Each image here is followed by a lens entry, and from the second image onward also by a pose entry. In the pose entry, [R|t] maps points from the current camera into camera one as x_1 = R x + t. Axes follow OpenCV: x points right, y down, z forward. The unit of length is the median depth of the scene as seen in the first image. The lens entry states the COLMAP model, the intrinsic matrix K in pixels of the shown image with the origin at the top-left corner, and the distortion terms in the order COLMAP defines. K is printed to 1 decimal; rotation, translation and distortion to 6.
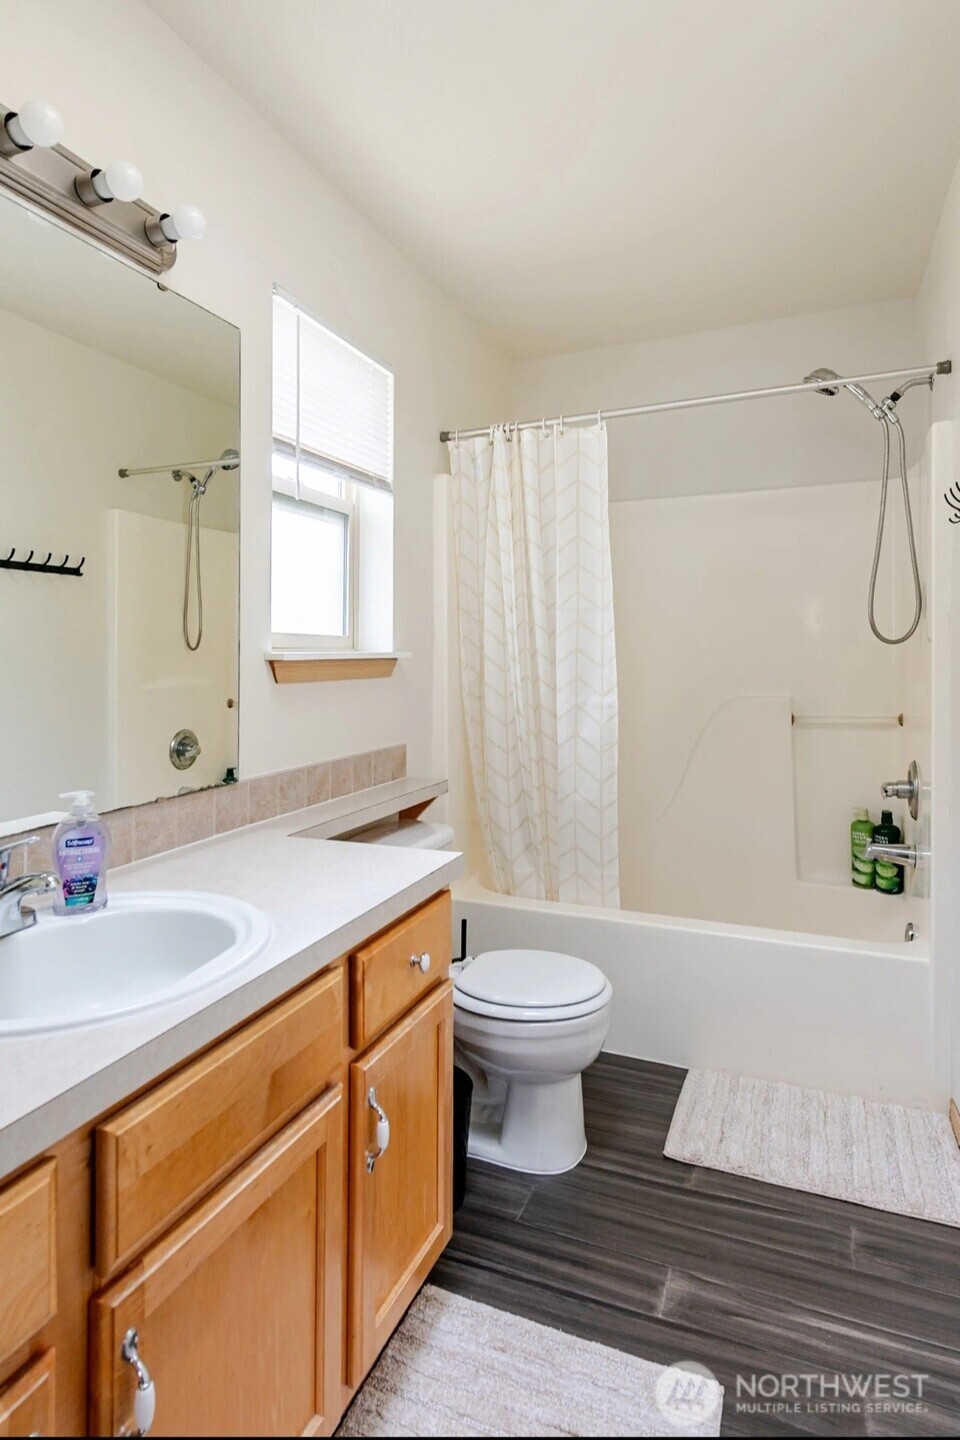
lens RADIAL K [[768.8, 0, 478.7], [0, 768.8, 636.7], [0, 0, 1]] dist [0.013470, 0.000958]
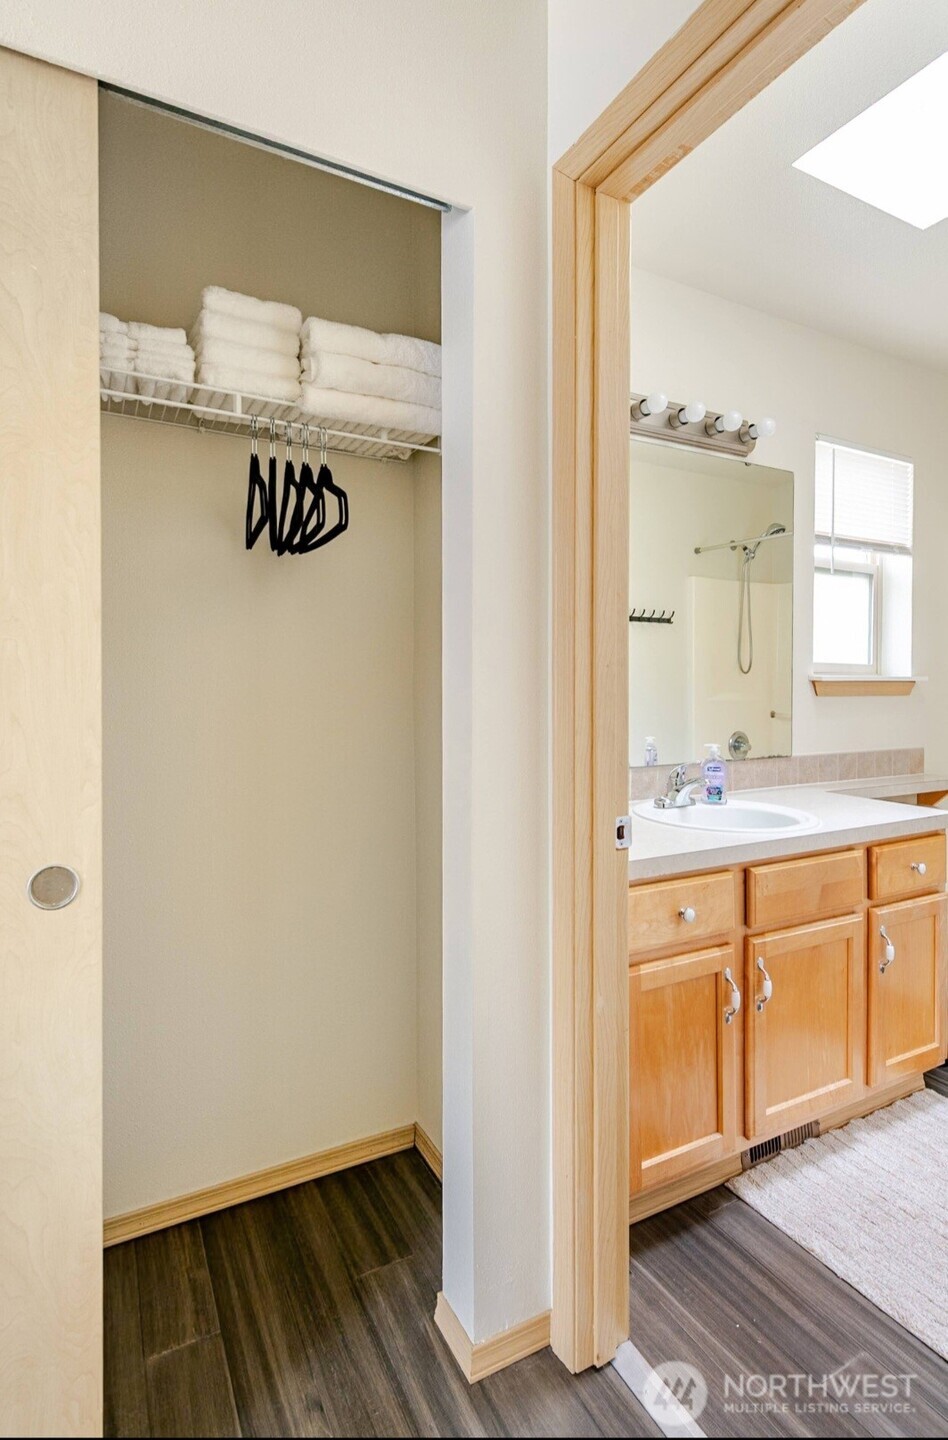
lens RADIAL K [[676.1, 0, 469.9], [0, 676.1, 667.9], [0, 0, 1]] dist [0.002372, -0.000064]
pose [[0.755131, 0.003769, -0.655563, 0.095019], [0.002569, 0.999959, 0.008709, -0.008259], [0.655568, -0.008261, 0.755091, -0.456325]]
